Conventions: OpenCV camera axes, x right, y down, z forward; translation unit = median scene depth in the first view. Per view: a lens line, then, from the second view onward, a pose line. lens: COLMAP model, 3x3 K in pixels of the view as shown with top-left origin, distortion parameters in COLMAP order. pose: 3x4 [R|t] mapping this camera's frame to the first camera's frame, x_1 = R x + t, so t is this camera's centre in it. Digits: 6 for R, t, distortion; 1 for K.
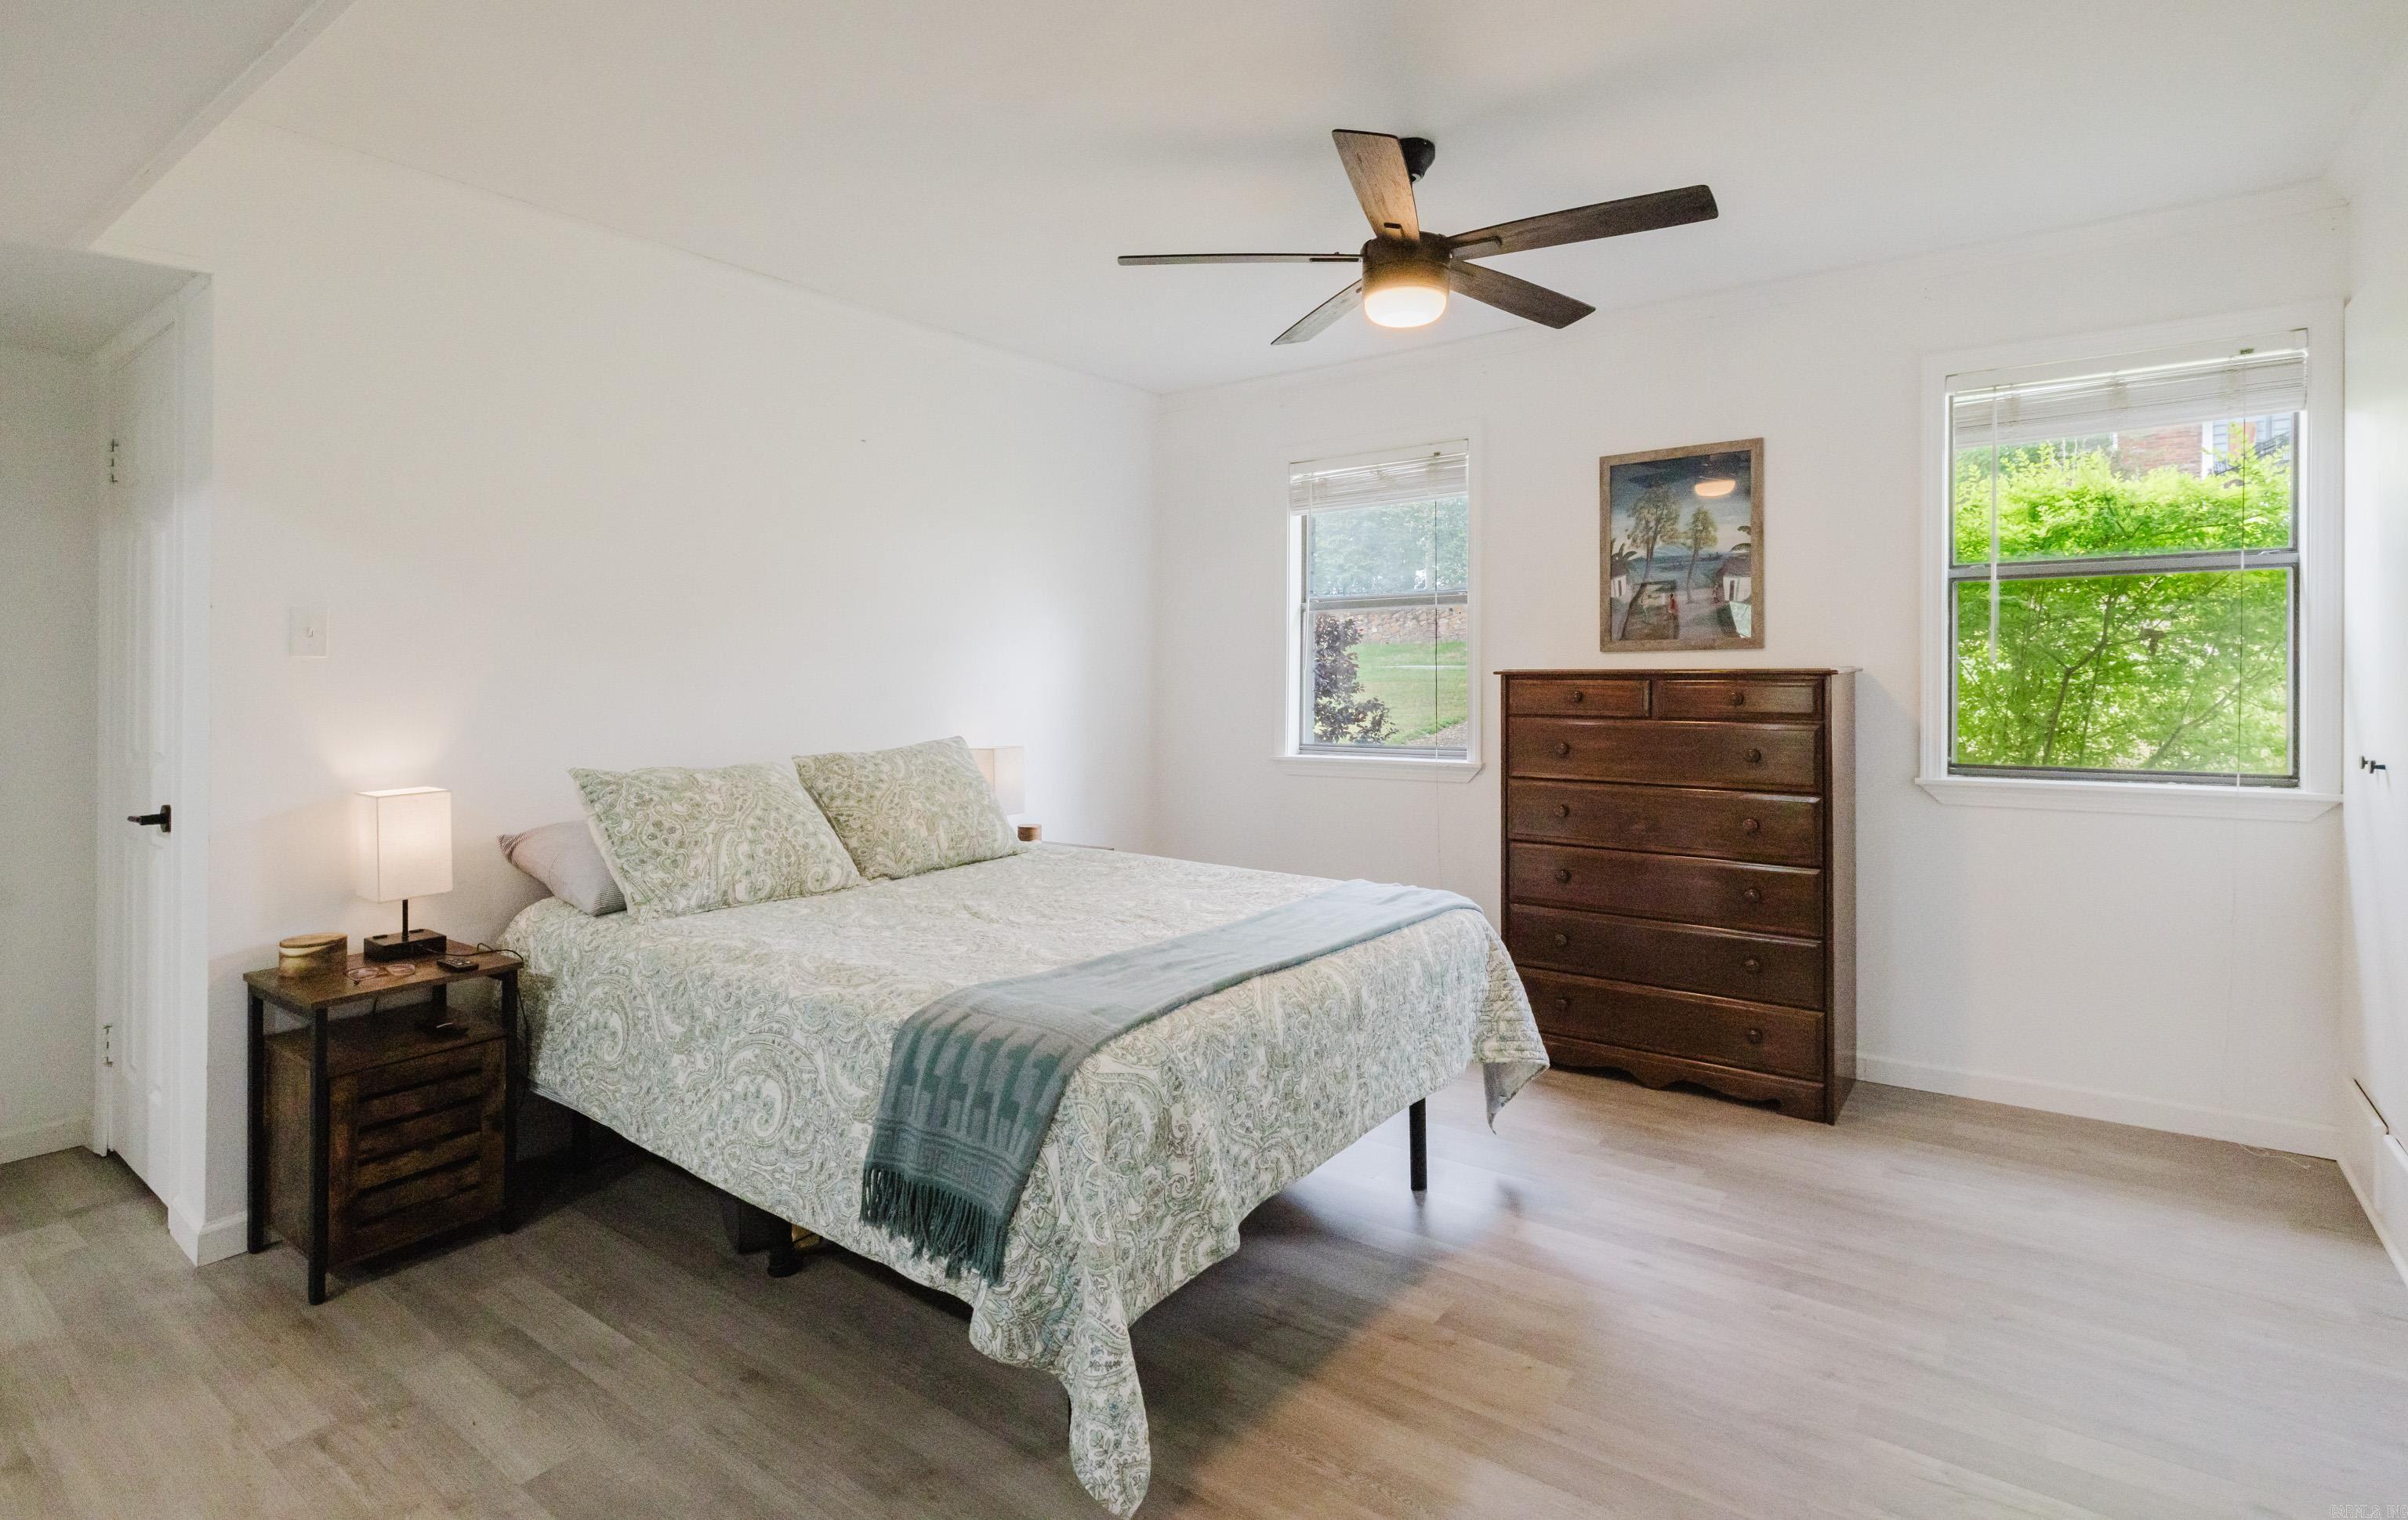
lens RADIAL K [[1124.1, 0, 1202.7], [0, 1124.1, 732.6], [0, 0, 1]] dist [-0.023090, -0.000272]
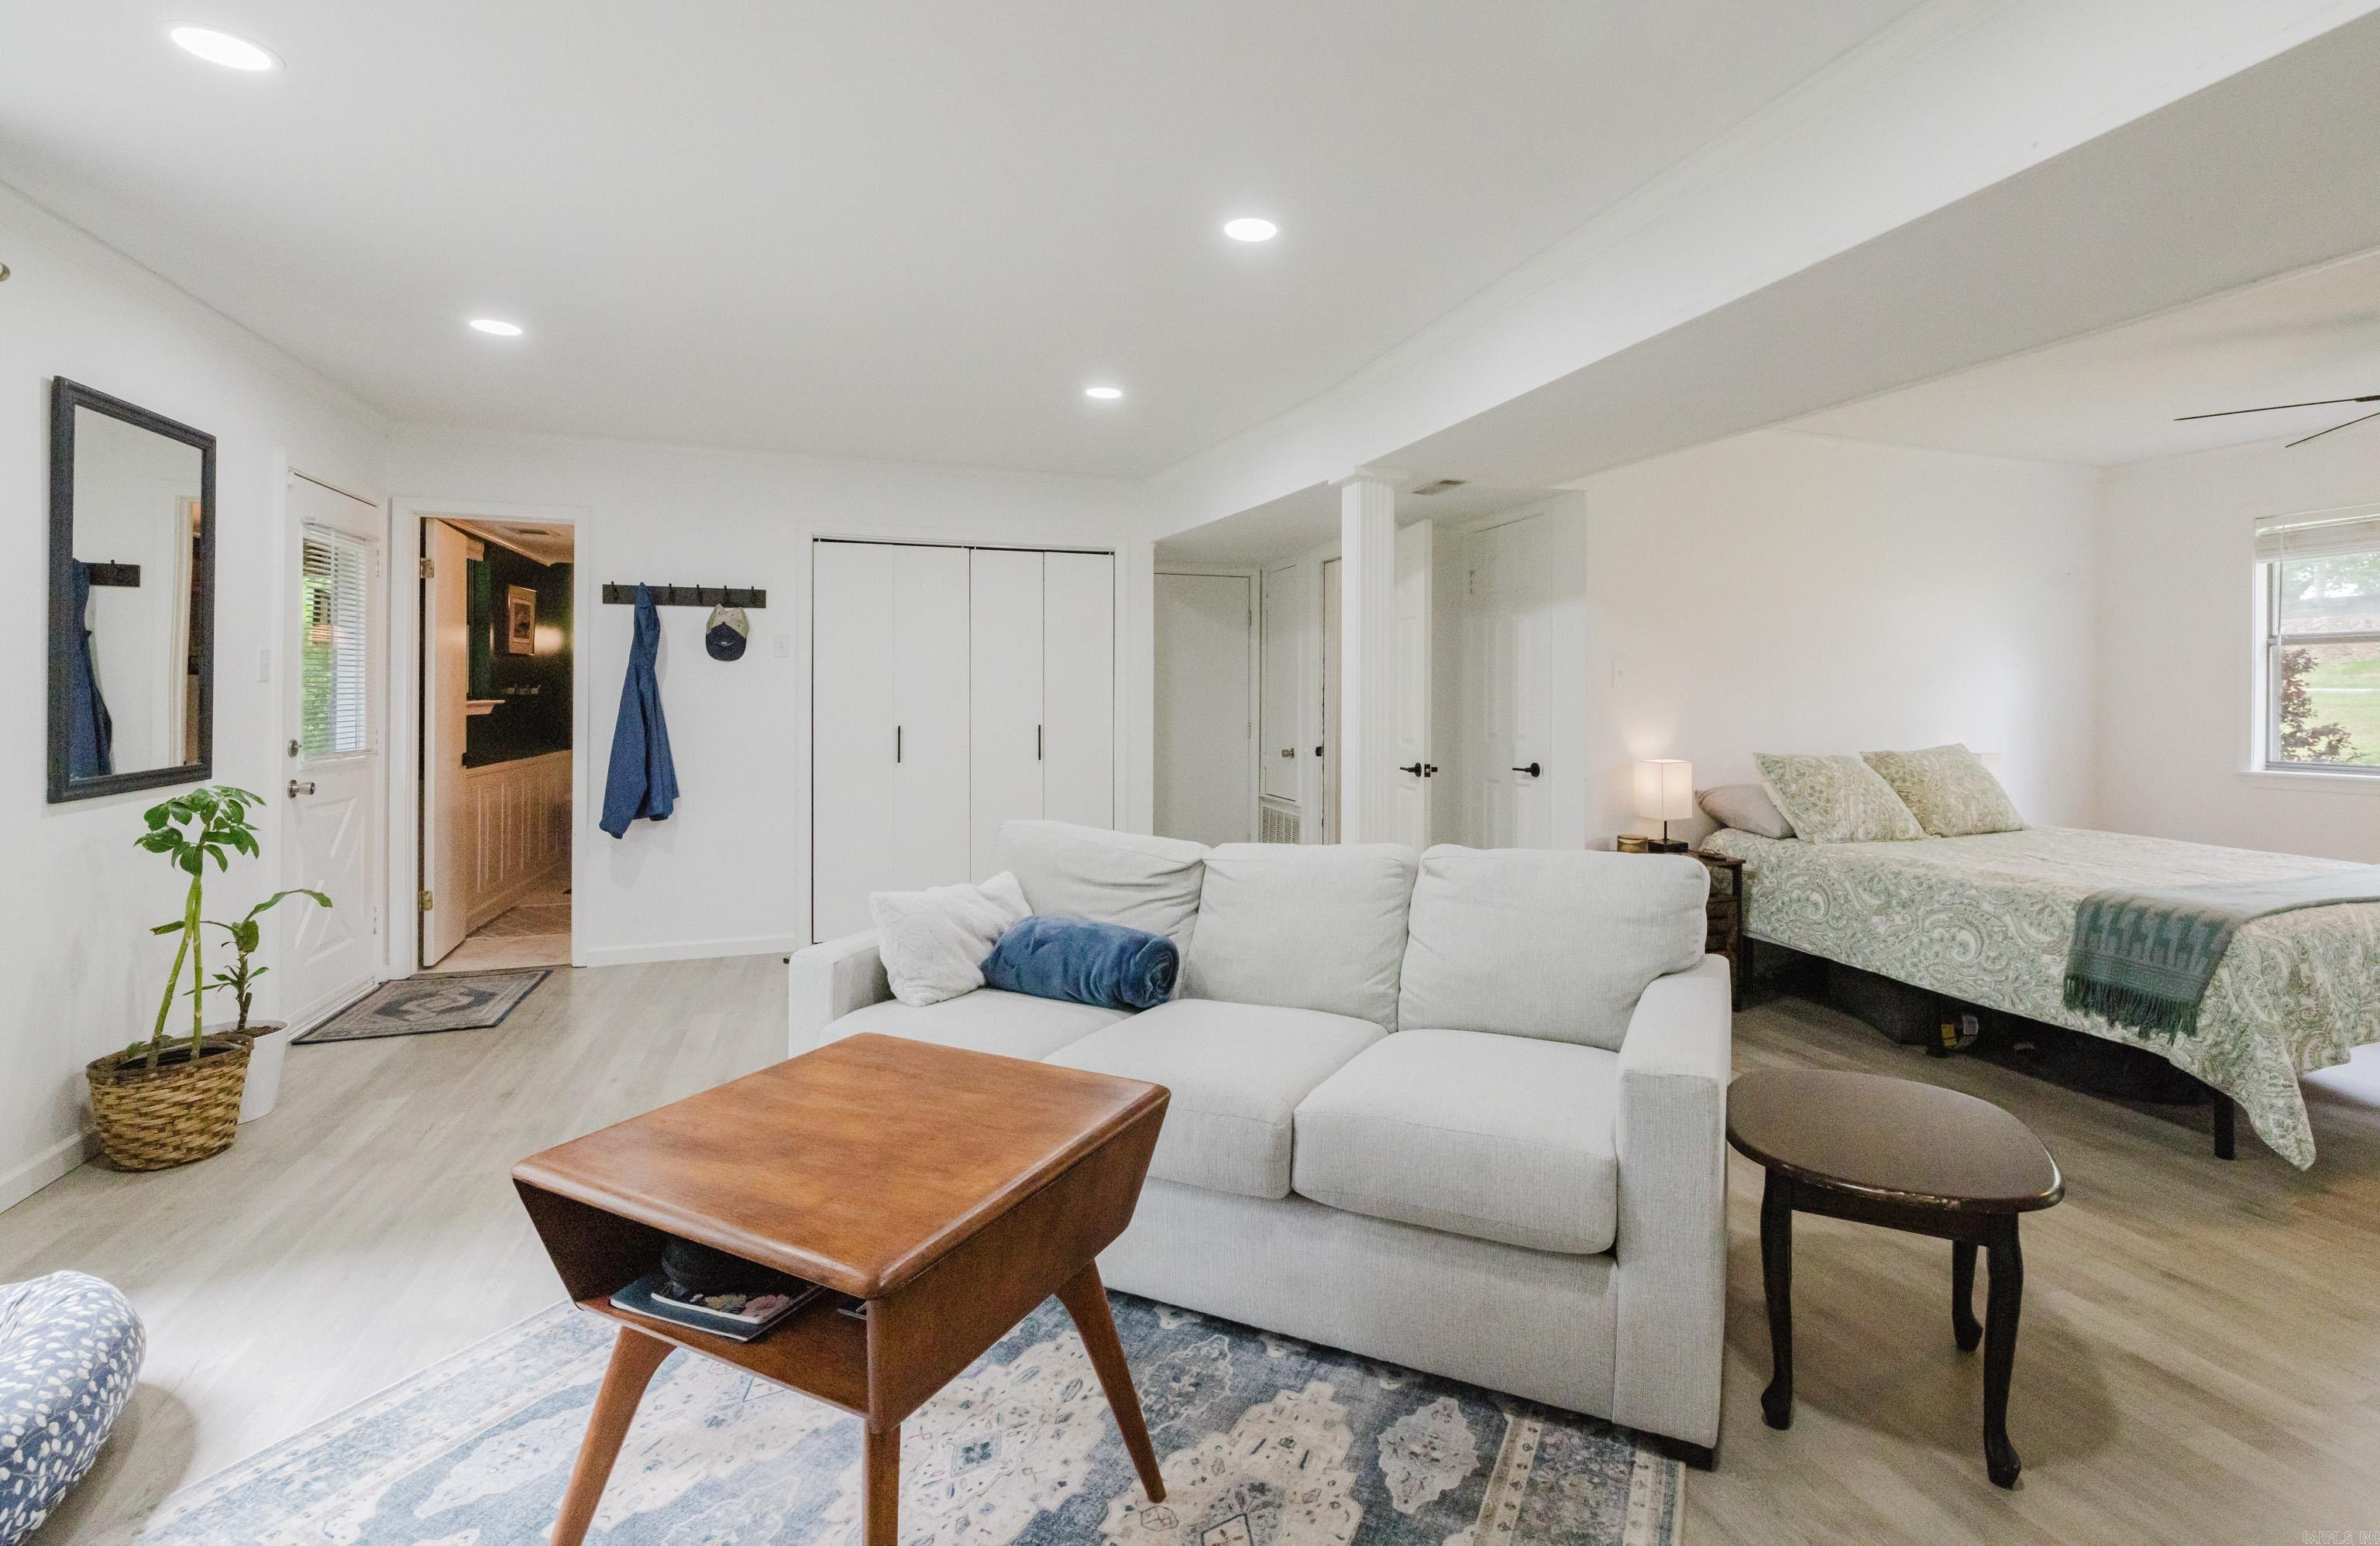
lens RADIAL K [[1065.1, 0, 1276.3], [0, 1065.1, 700.7], [0, 0, 1]] dist [0.000988, 0.000620]
pose [[0.844767, 0.013961, -0.534952, -0.430023], [-0.035470, 0.998922, -0.029943, 0.037897], [0.533957, 0.044270, 0.844352, -1.074680]]
